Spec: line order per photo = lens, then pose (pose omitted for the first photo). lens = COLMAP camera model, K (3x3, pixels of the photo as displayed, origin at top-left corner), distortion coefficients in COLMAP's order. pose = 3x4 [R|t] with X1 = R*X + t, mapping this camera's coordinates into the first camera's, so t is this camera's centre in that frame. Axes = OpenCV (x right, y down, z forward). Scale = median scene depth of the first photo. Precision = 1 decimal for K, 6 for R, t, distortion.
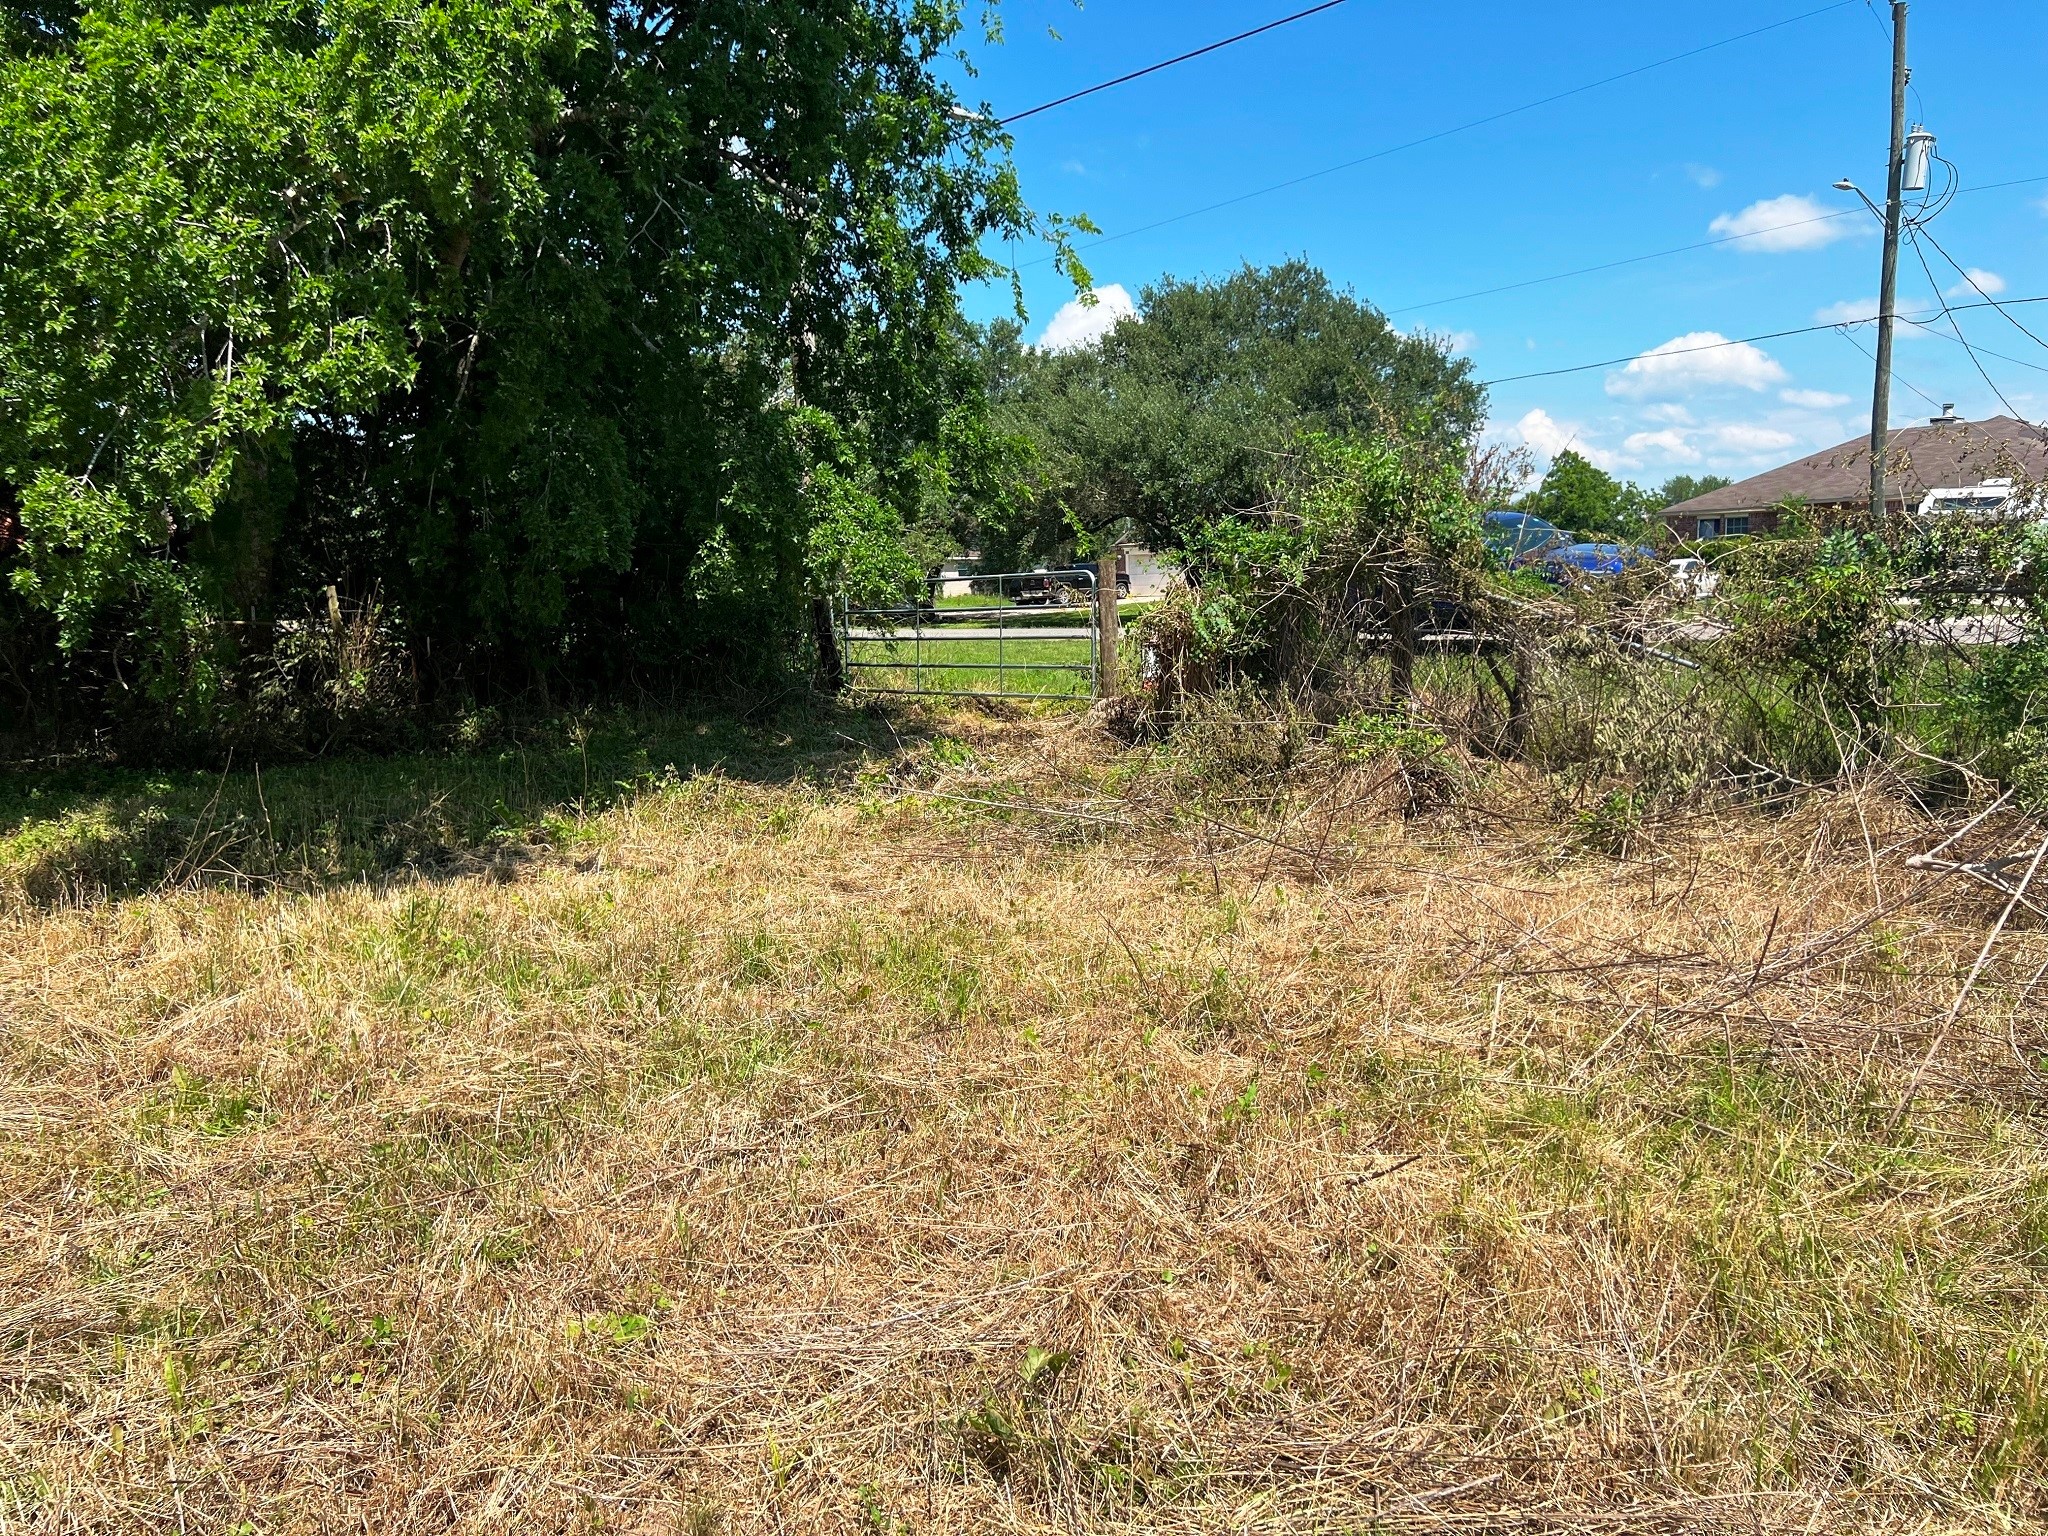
lens RADIAL K [[1538.7, 0, 1027.9], [0, 1538.7, 813.8], [0, 0, 1]] dist [0.036504, -0.044952]
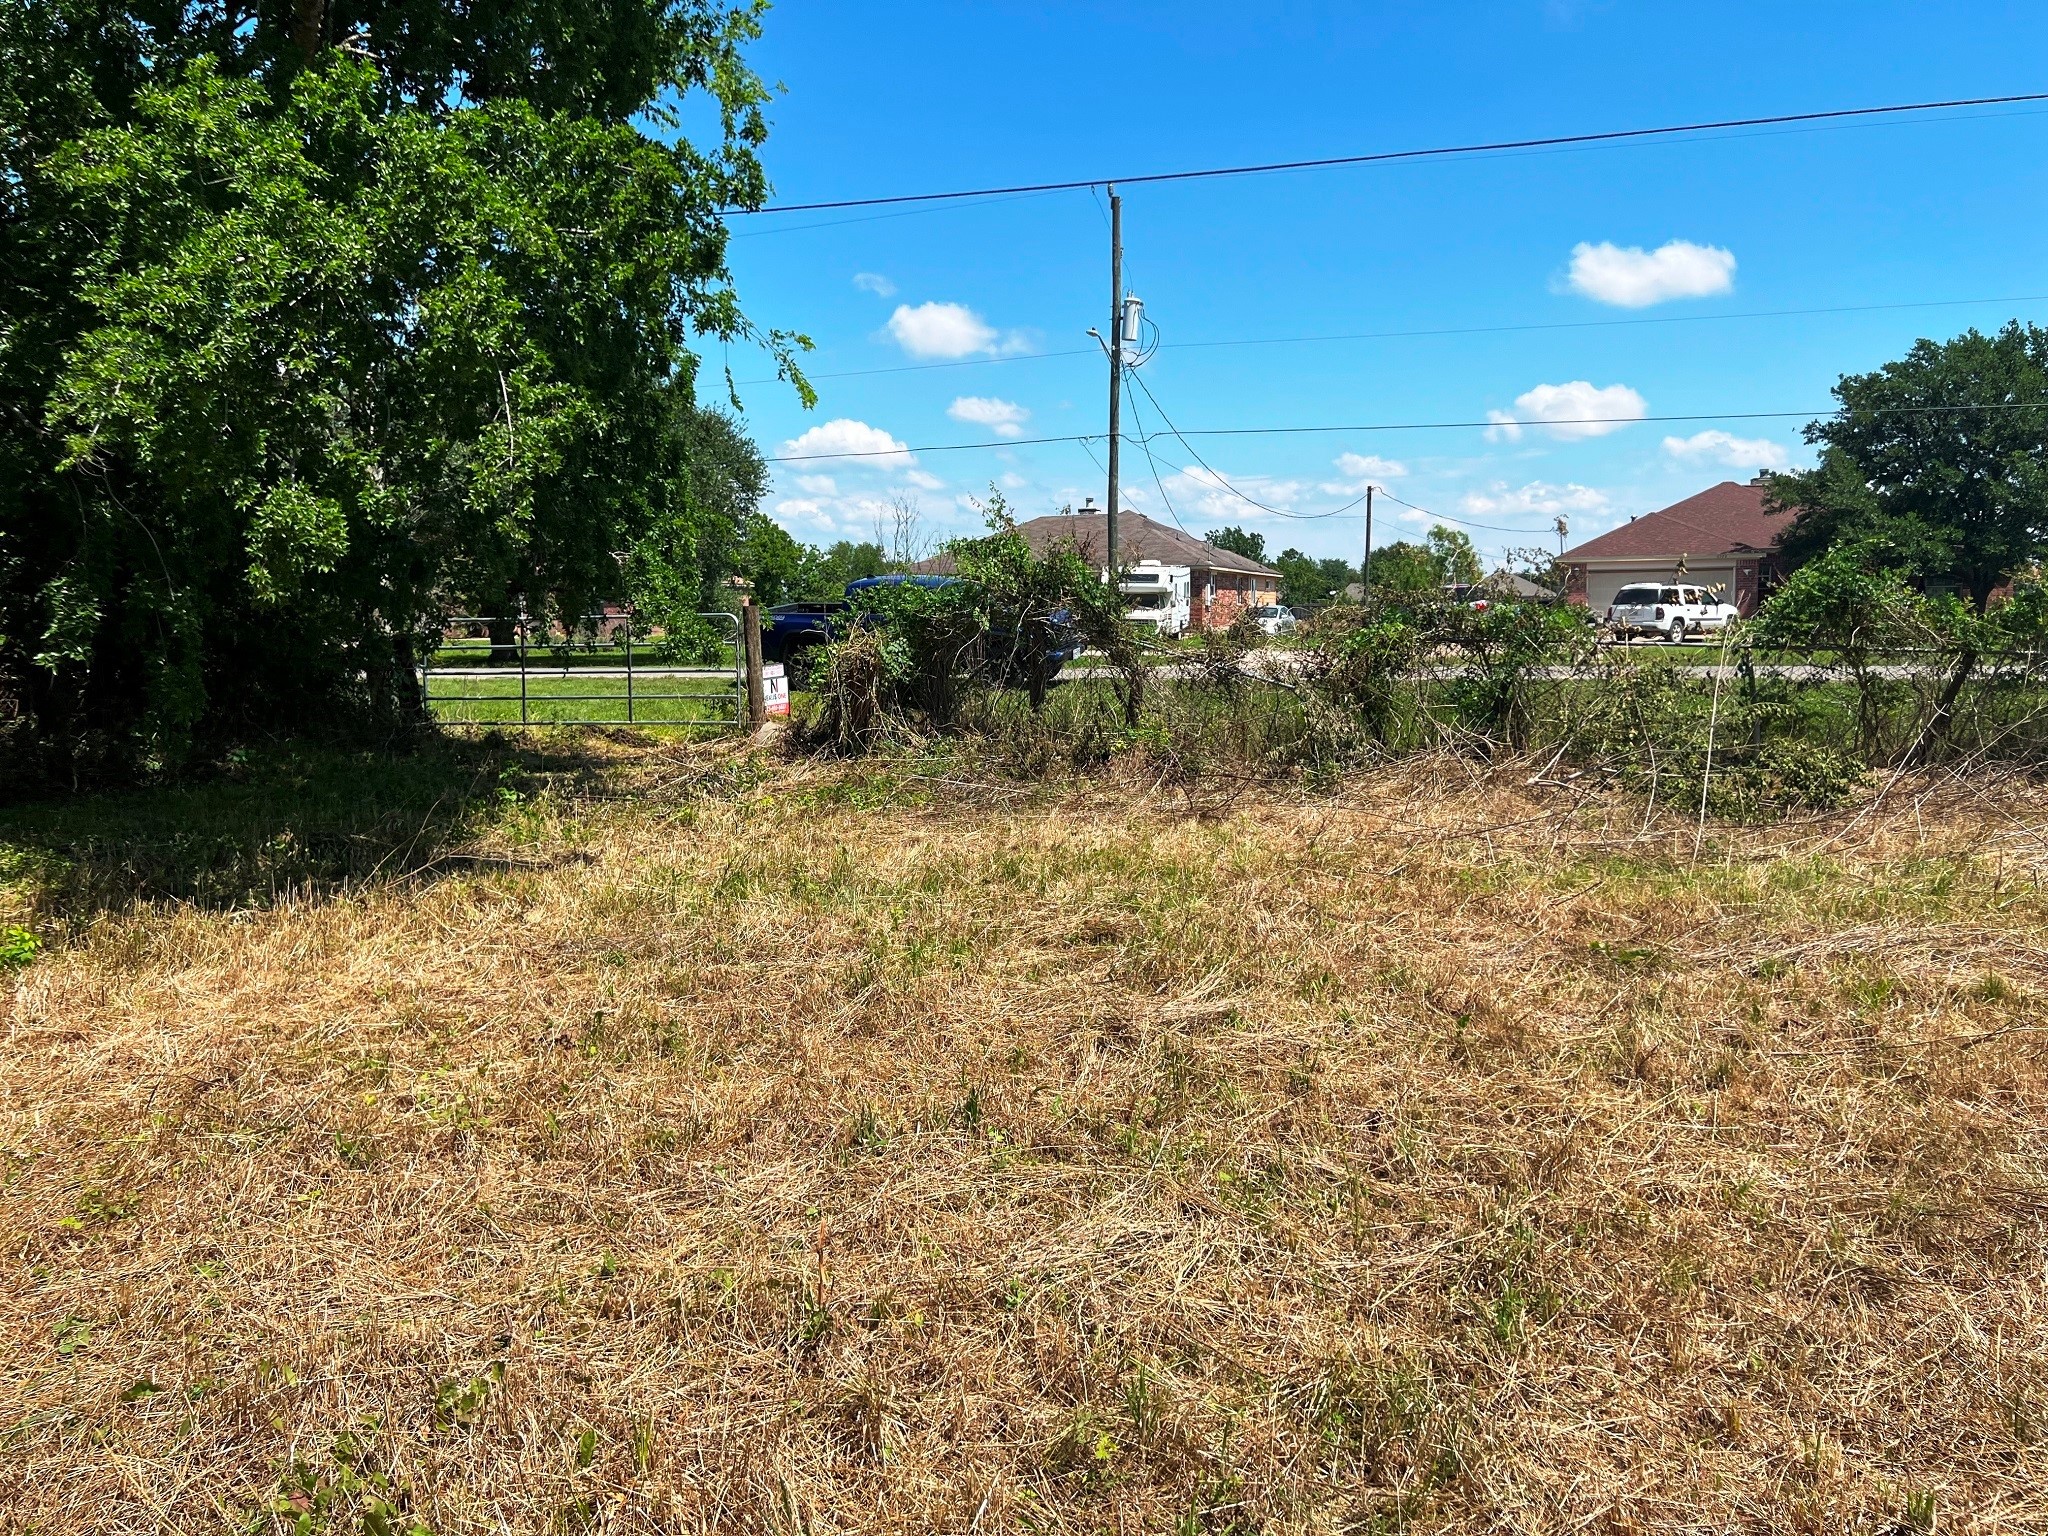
lens RADIAL K [[1538.7, 0, 1027.9], [0, 1538.7, 813.8], [0, 0, 1]] dist [0.036504, -0.044952]
pose [[0.860794, -0.036696, 0.507629, -0.618805], [0.052271, 0.998497, -0.016456, 0.041953], [-0.506262, 0.040699, 0.861419, -0.208522]]
